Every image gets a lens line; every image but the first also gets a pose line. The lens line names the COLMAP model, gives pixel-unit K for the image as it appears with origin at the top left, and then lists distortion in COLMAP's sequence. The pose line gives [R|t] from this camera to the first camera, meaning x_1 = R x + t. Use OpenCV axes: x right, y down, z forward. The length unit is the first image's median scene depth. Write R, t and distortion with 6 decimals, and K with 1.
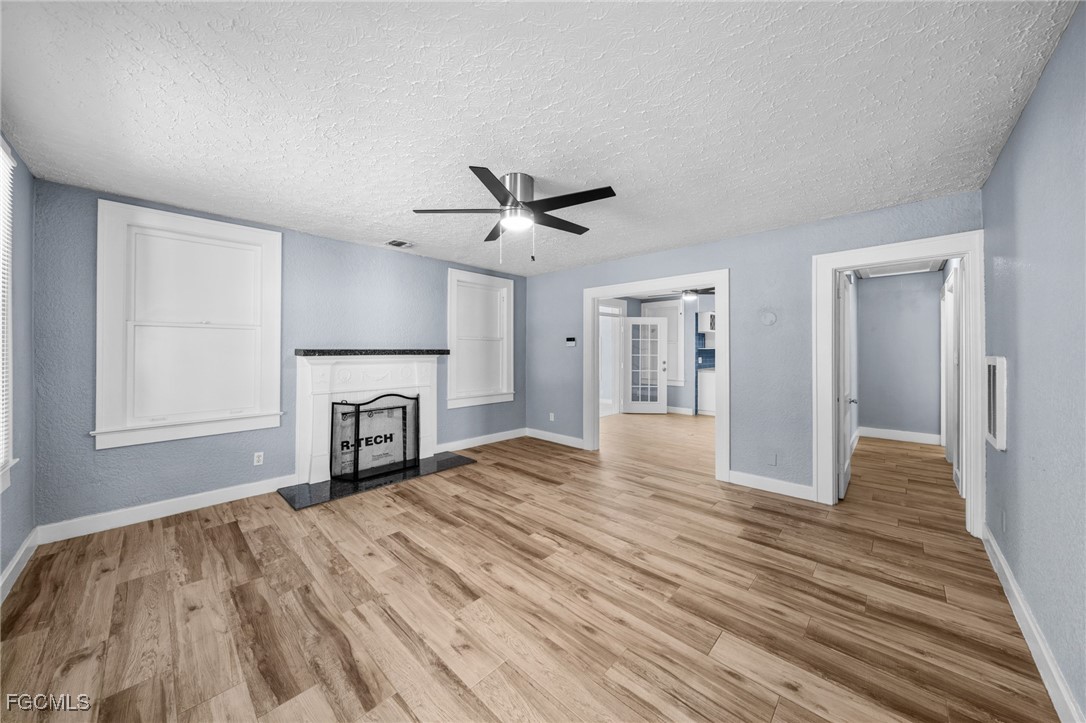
lens RADIAL K [[376.1, 0, 539.3], [0, 376.1, 348.5], [0, 0, 1]] dist [0.000203, -0.000120]
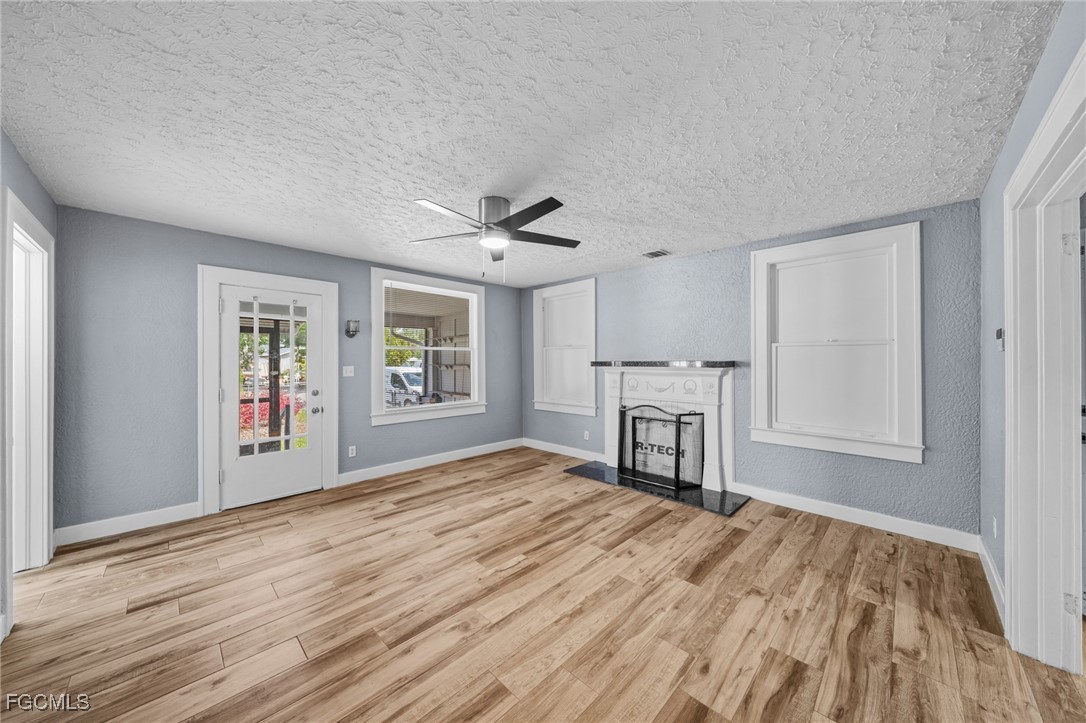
lens RADIAL K [[375.6, 0, 530.0], [0, 375.6, 361.7], [0, 0, 1]] dist [-0.000003, -0.000065]
pose [[-0.035457, -0.001352, -0.999370, 0.958912], [0.004030, 0.999991, -0.001496, 0.006230], [0.999363, -0.004081, -0.035451, 1.083915]]
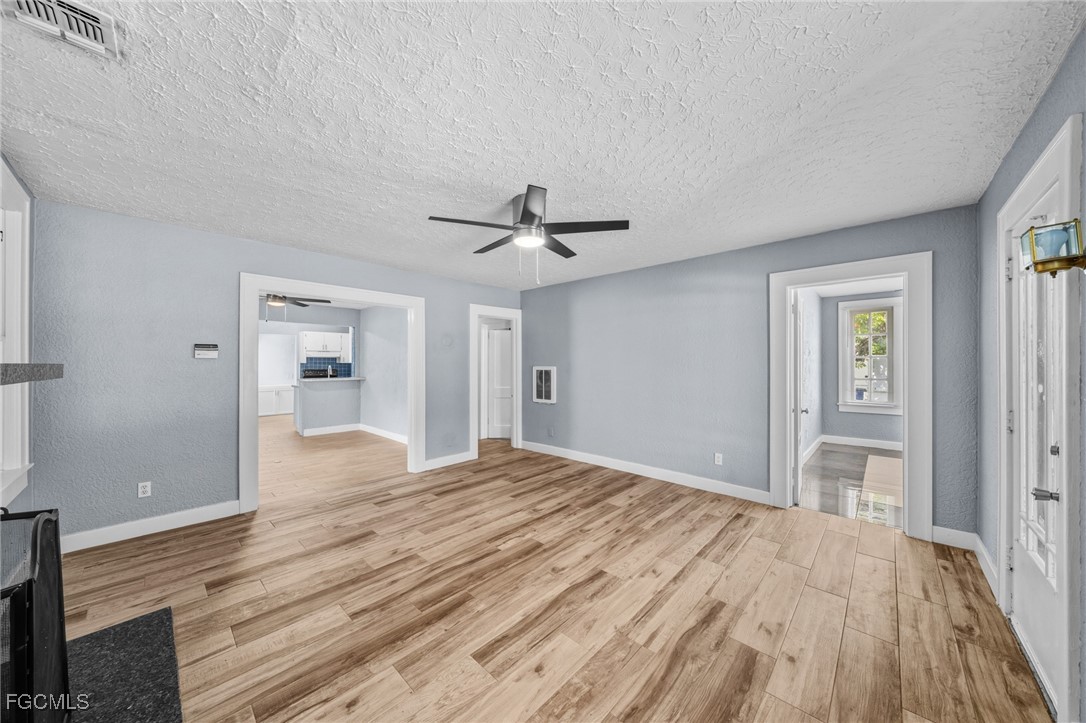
lens RADIAL K [[367.7, 0, 530.9], [0, 367.7, 363.4], [0, 0, 1]] dist [0.000282, -0.000026]
pose [[0.007848, 0.000808, 0.999969, -1.027309], [-0.002391, 0.999997, -0.000790, 0.002666], [-0.999966, -0.002385, 0.007850, 0.939062]]
